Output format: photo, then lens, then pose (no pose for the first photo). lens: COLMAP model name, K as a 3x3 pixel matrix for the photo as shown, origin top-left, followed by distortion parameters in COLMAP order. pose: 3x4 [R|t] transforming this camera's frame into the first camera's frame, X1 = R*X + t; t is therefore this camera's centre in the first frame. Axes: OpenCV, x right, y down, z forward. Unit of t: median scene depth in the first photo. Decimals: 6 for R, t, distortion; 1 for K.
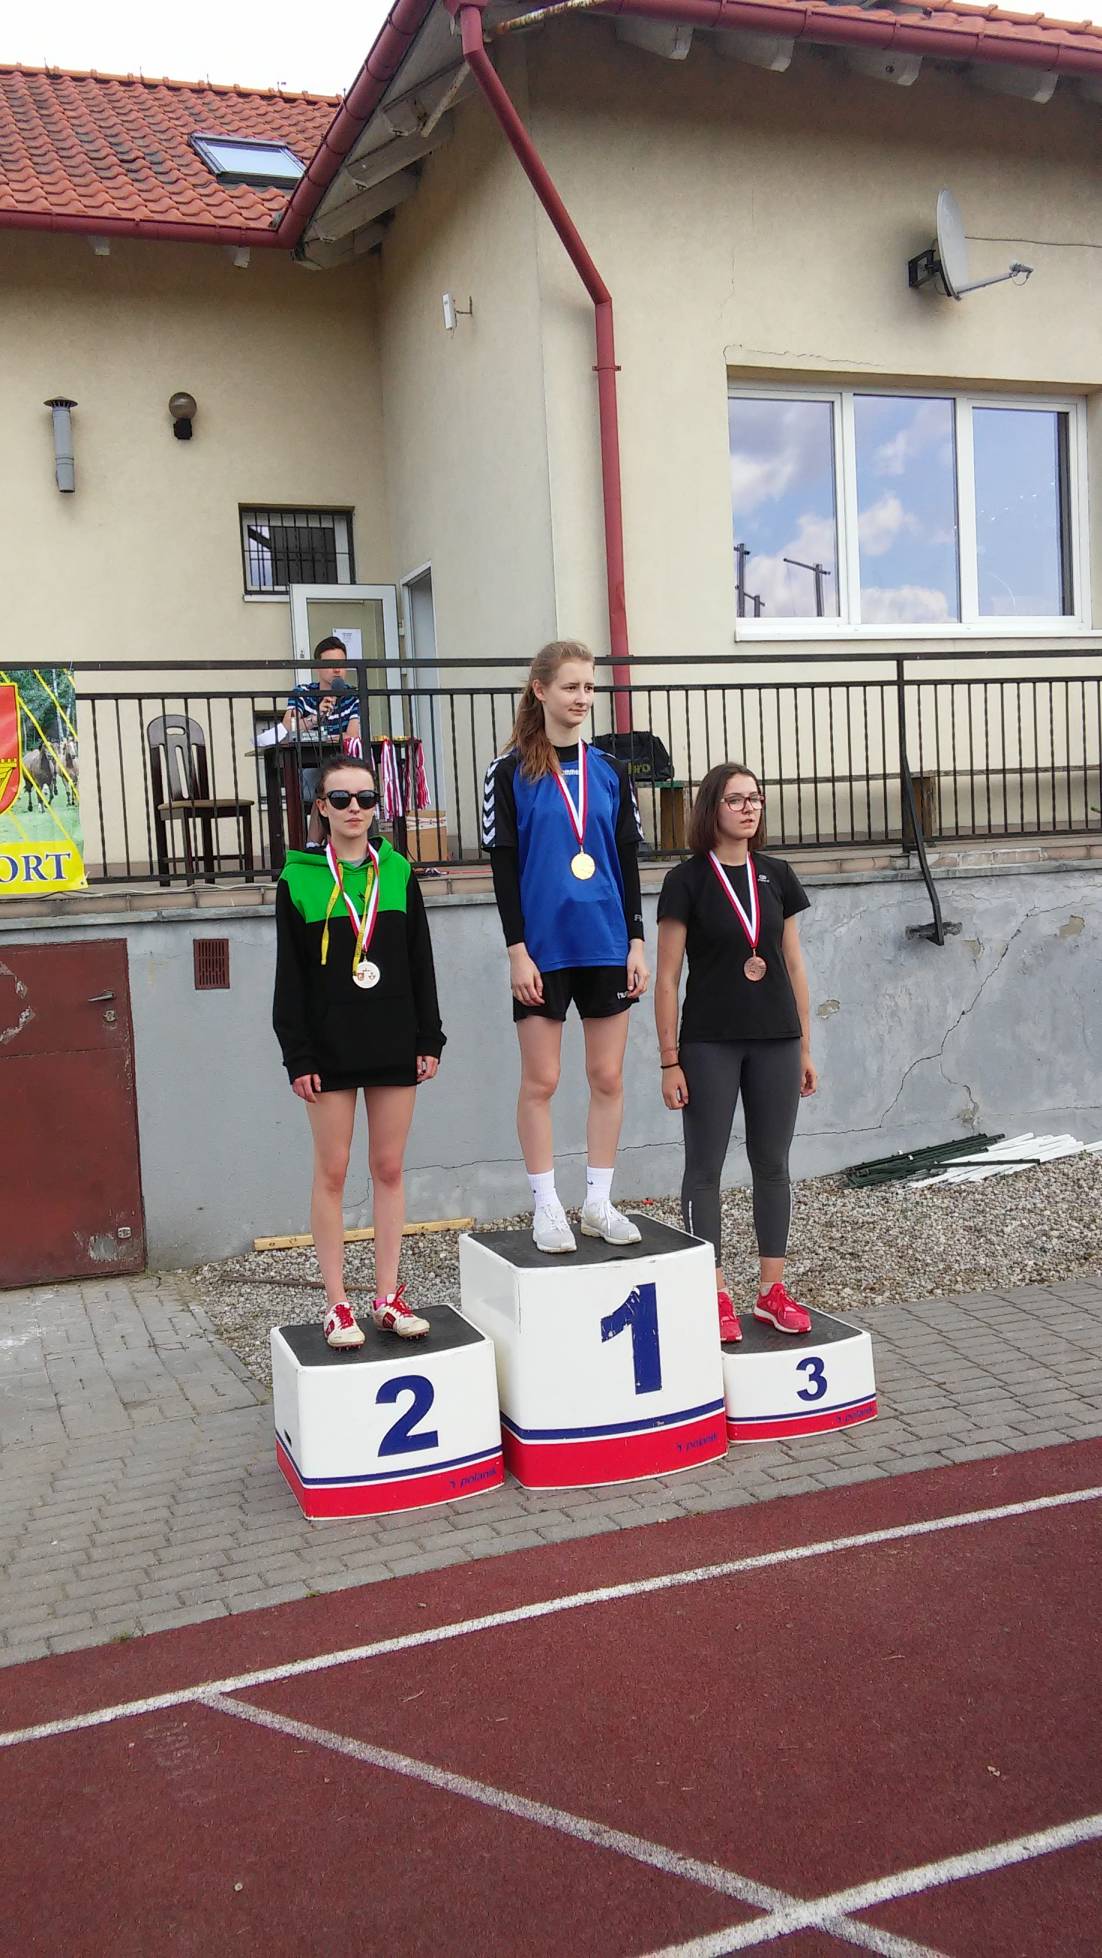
lens RADIAL K [[1735.9, 0, 552.1], [0, 1735.9, 979.4], [0, 0, 1]] dist [0.073303, -0.074736]
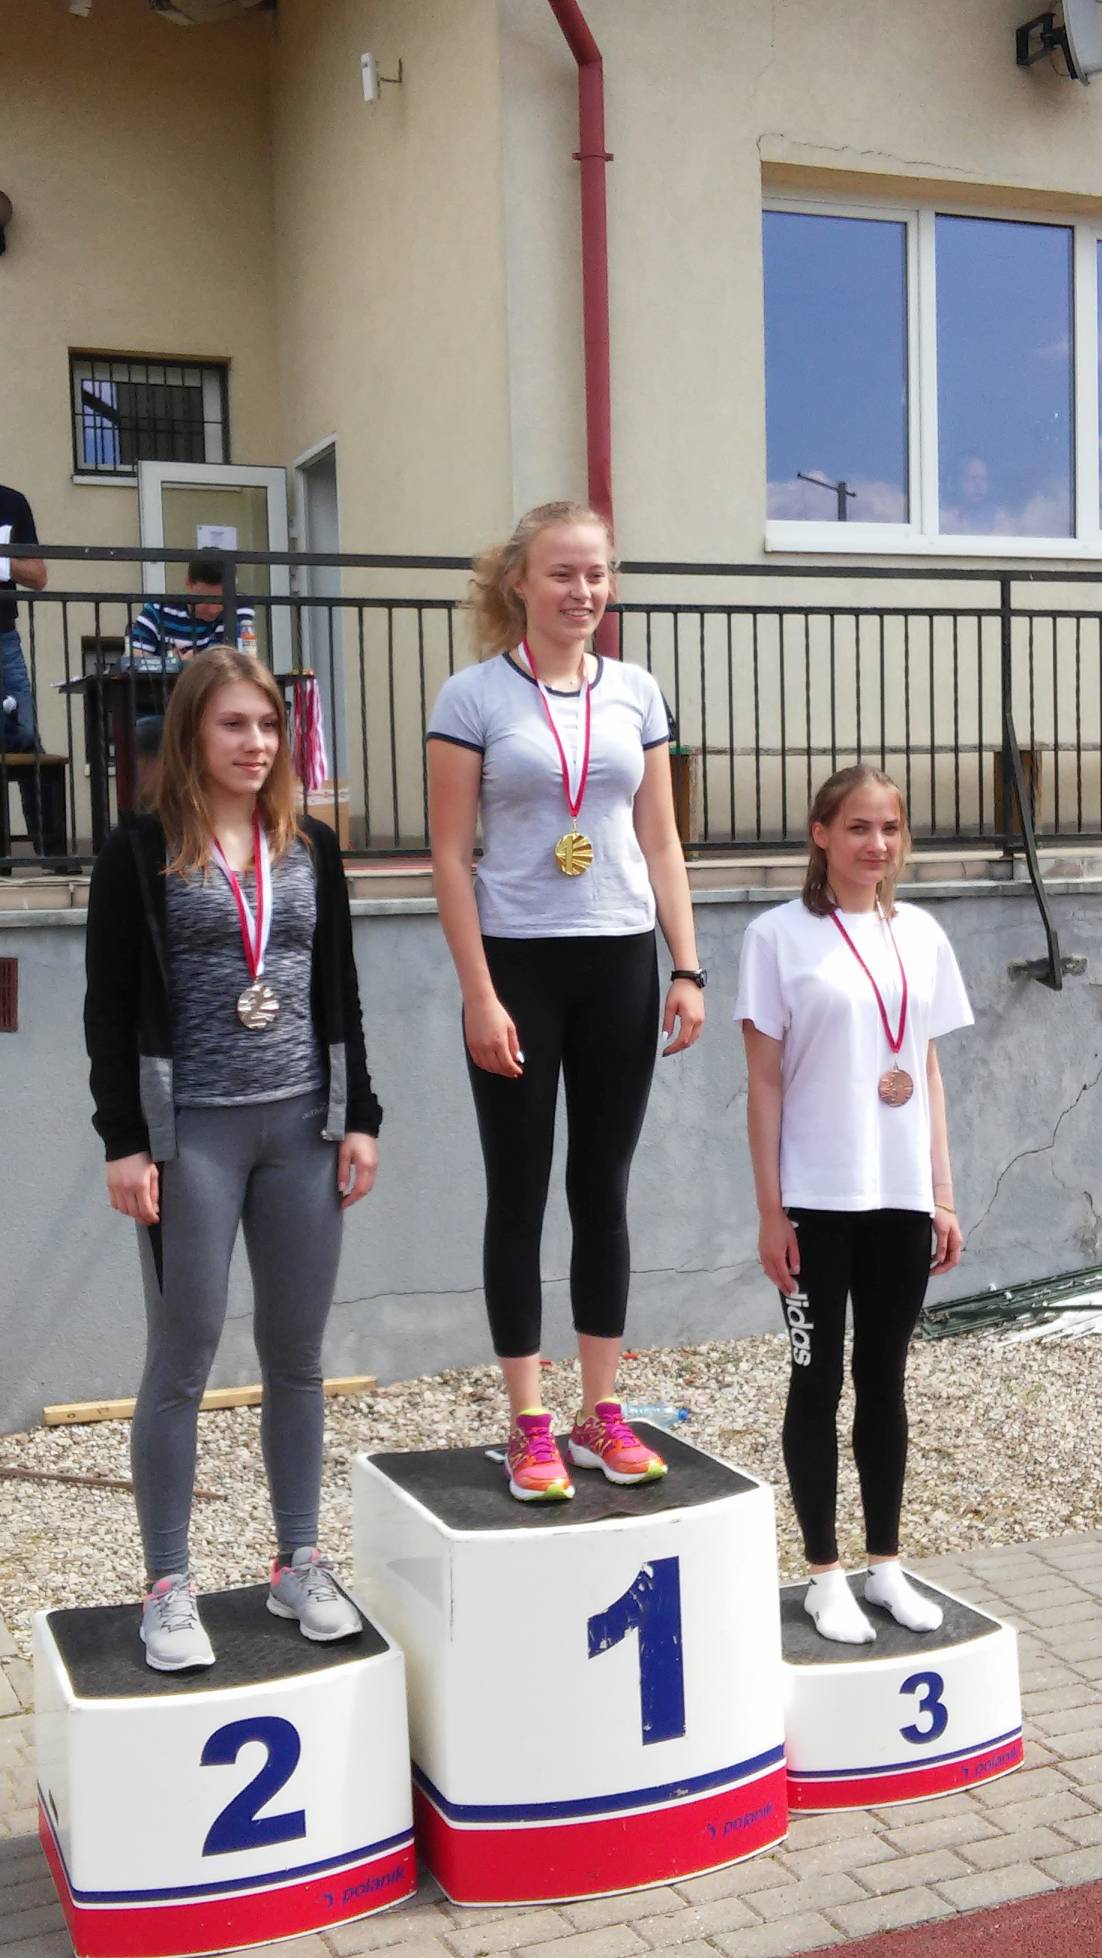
lens RADIAL K [[2207.1, 0, 547.7], [0, 2207.1, 976.1], [0, 0, 1]] dist [0.059073, 0.000000]
pose [[0.999248, 0.023620, 0.030755, -0.007607], [-0.023144, 0.999608, -0.015760, -0.006836], [-0.031115, 0.015036, 0.999403, 0.128849]]
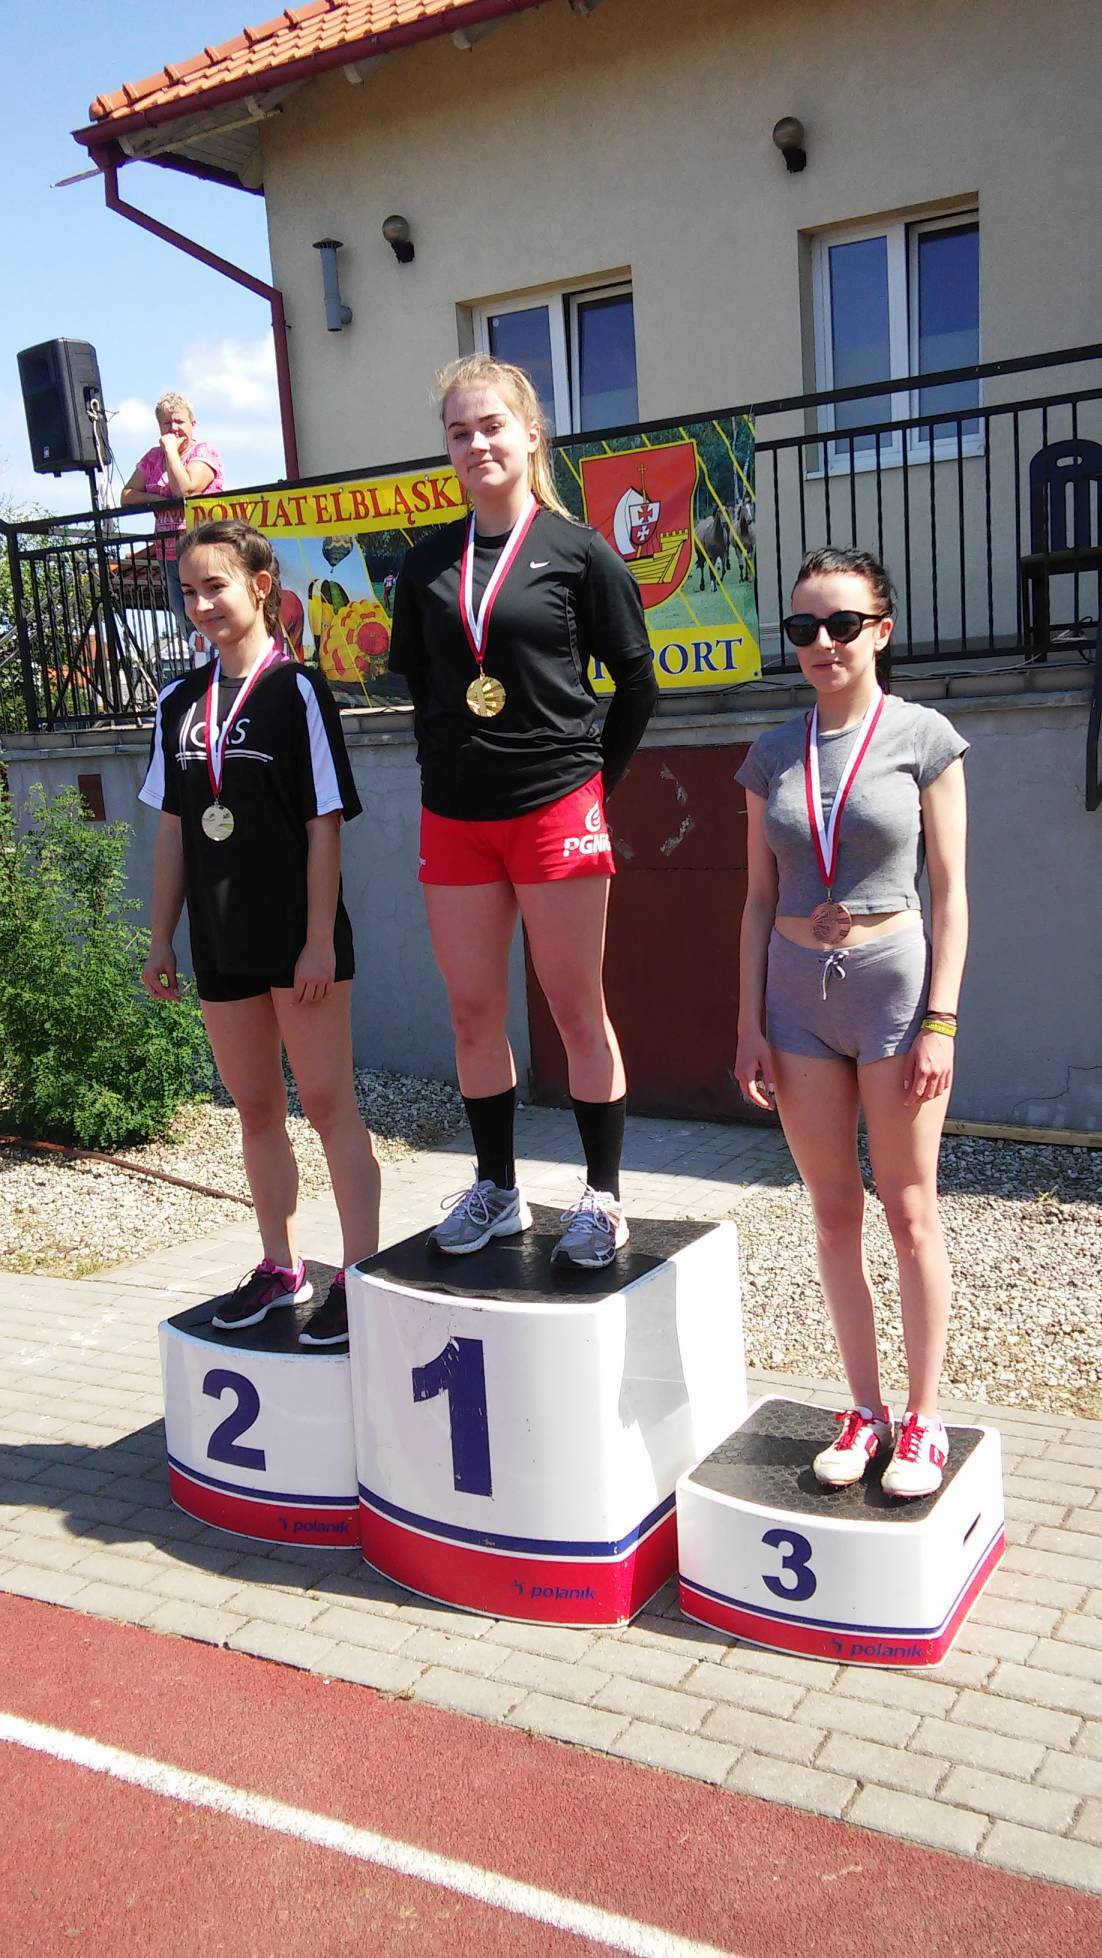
lens RADIAL K [[1735.9, 0, 529.0], [0, 1735.9, 974.5], [0, 0, 1]] dist [0.073303, -0.074736]
pose [[0.630705, 0.129201, -0.765191, 0.305840], [-0.015013, 0.987890, 0.154429, -0.035944], [0.775877, -0.085911, 0.625007, 0.334533]]
